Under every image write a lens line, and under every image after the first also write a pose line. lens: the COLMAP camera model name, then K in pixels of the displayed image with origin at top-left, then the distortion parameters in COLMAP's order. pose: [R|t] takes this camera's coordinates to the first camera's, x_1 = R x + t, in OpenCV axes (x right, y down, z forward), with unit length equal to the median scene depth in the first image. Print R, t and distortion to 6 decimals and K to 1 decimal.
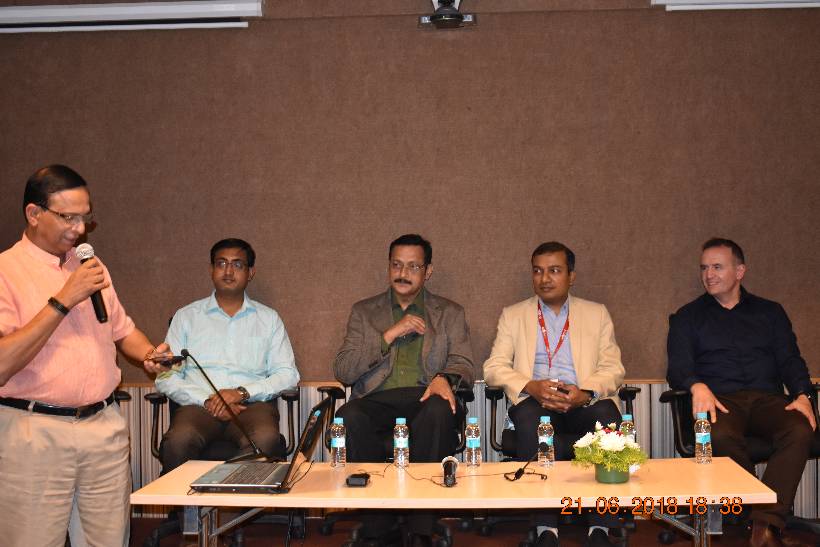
lens RADIAL K [[1201.8, 0, 407.7], [0, 1201.8, 274.3], [0, 0, 1]] dist [0.004436, 0.000000]
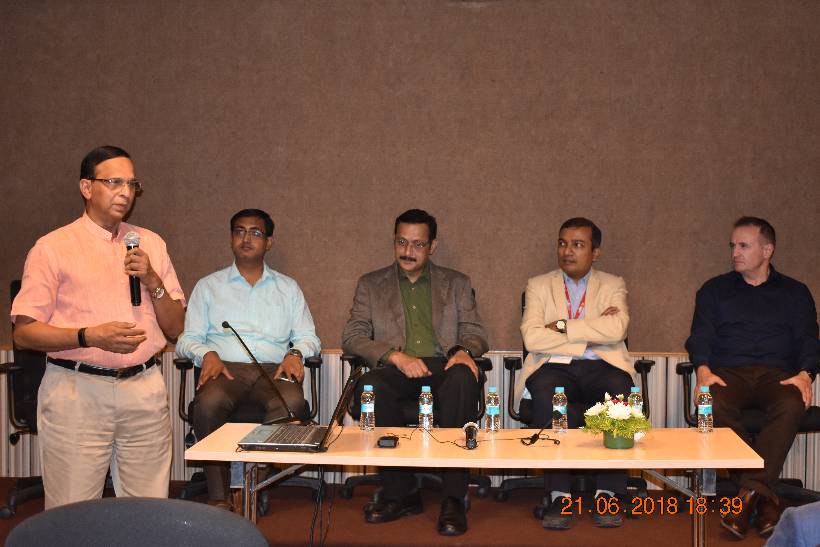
lens RADIAL K [[1351.5, 0, 411.7], [0, 1351.5, 273.3], [0, 0, 1]] dist [0.027769, 0.000000]
pose [[0.999853, 0.016833, -0.003250, -0.010873], [-0.016708, 0.999237, 0.035305, -0.016380], [0.003842, -0.035245, 0.999371, -0.140166]]
